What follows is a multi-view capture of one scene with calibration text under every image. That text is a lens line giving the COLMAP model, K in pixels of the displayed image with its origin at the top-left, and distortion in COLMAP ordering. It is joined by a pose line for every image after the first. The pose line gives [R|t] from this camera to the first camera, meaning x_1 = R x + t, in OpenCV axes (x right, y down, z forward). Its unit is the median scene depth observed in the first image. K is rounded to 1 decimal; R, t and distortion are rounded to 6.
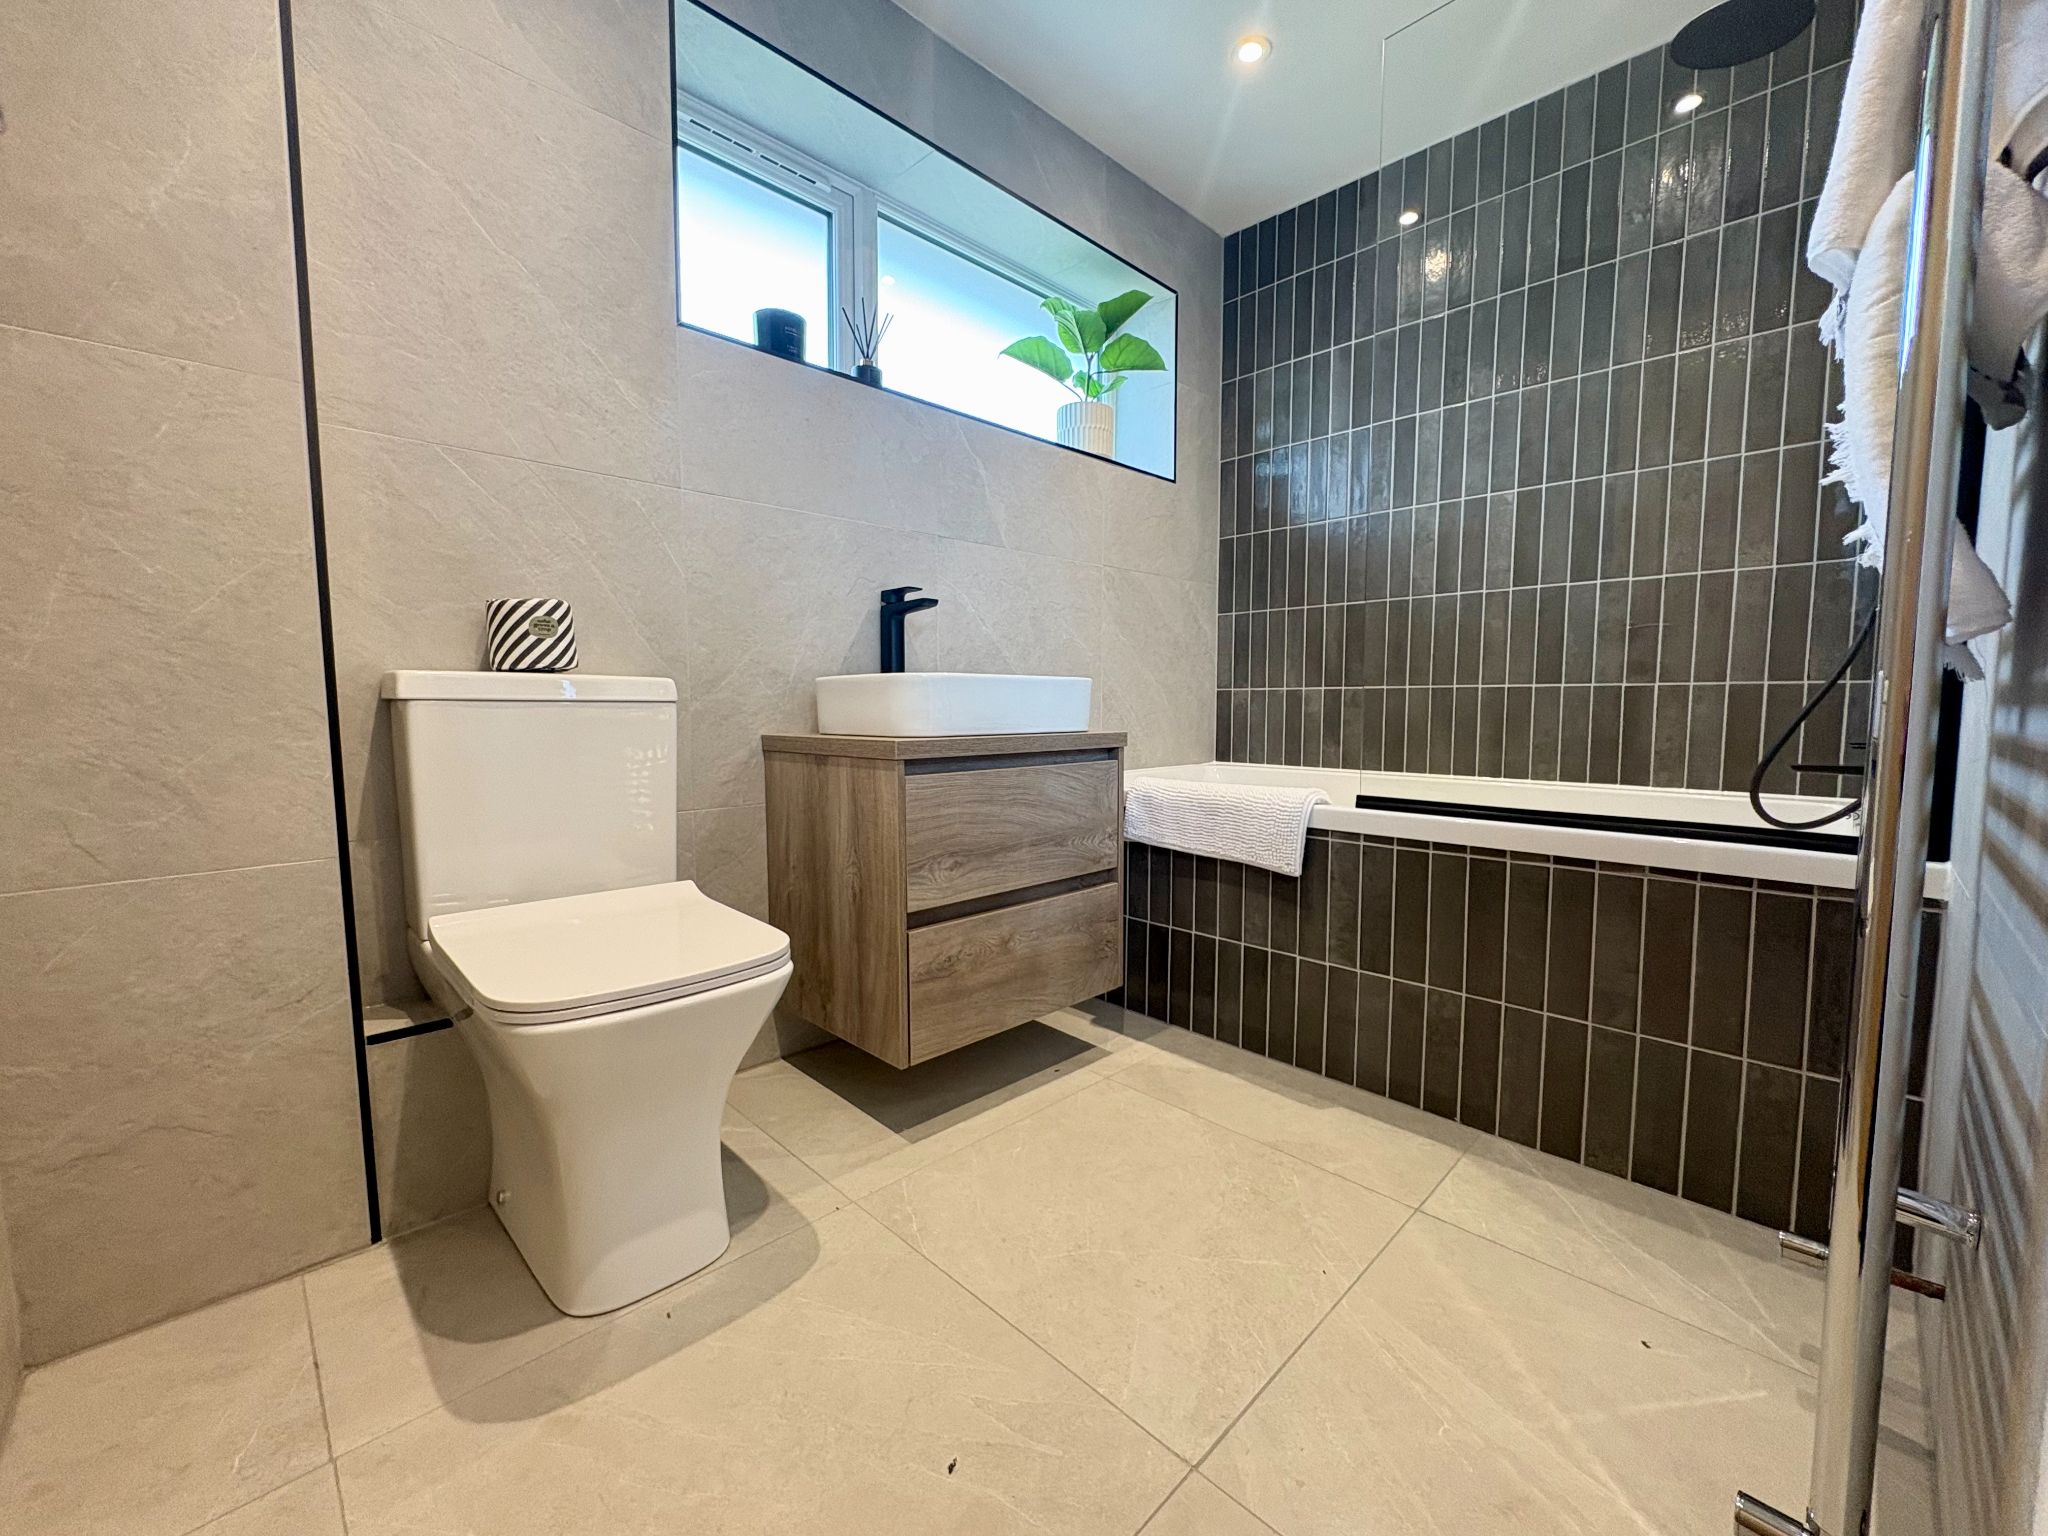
lens RADIAL K [[812.6, 0, 1027.3], [0, 812.6, 766.2], [0, 0, 1]] dist [0.000570, 0.000080]
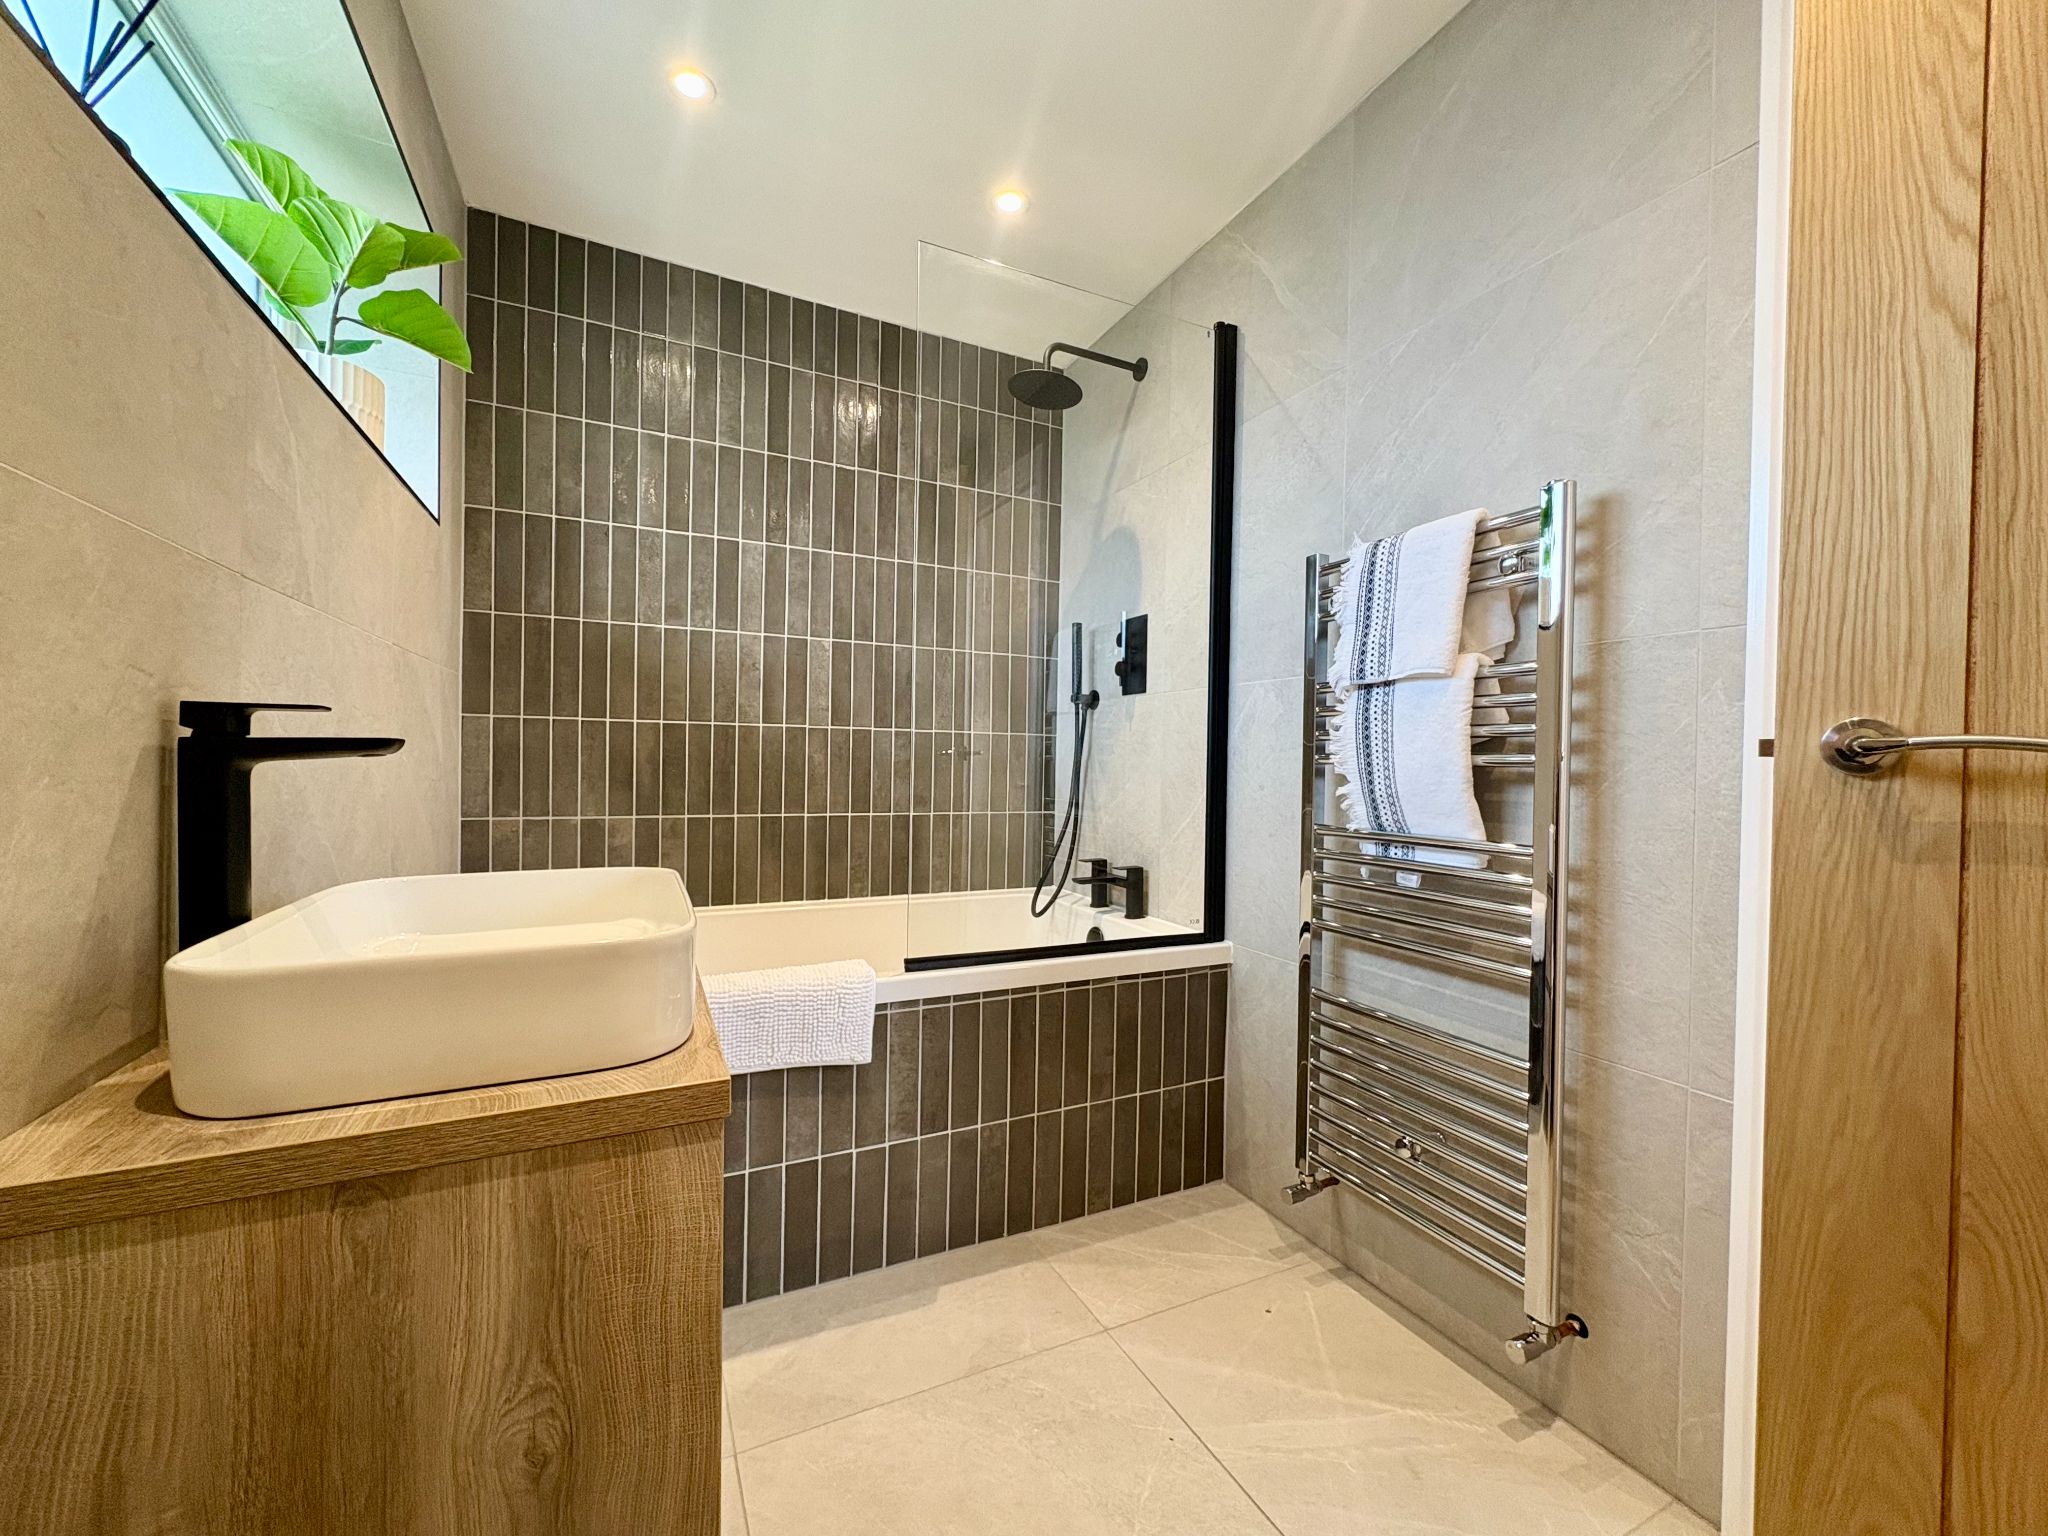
lens RADIAL K [[812.6, 0, 1023.7], [0, 812.6, 769.8], [0, 0, 1]] dist [0.000570, 0.000080]
pose [[0.327325, -0.002156, 0.944909, -0.428075], [0.055751, 0.998299, -0.017035, -0.151361], [-0.943266, 0.058256, 0.326889, 0.471761]]
